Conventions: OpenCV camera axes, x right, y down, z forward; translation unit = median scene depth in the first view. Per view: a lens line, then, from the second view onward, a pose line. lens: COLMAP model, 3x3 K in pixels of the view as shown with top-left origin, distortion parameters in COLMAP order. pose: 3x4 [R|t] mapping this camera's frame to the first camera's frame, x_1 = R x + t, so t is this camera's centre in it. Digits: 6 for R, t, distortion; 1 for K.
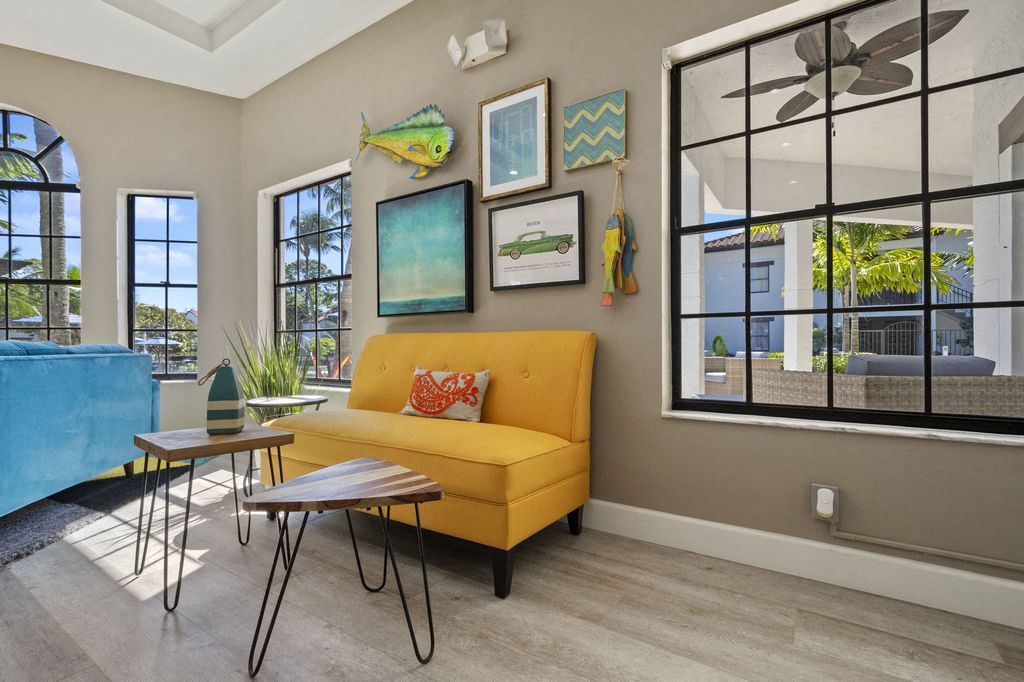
lens RADIAL K [[450.7, 0, 512.0], [0, 450.7, 341.0], [0, 0, 1]] dist [-0.002686, -0.000580]
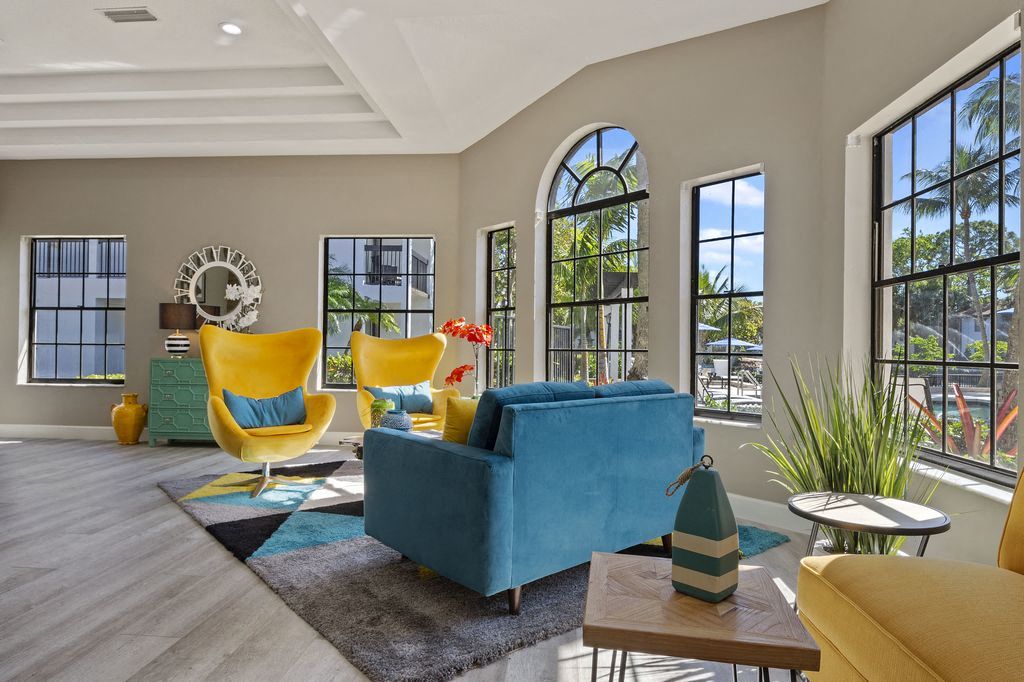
lens RADIAL K [[596.8, 0, 512.0], [0, 596.8, 341.0], [0, 0, 1]] dist [-0.007185, -0.002952]
pose [[0.472118, 0.002785, -0.881531, -0.052586], [-0.008833, 0.999960, -0.001571, -0.042550], [0.881491, 0.008528, 0.472124, 0.204058]]
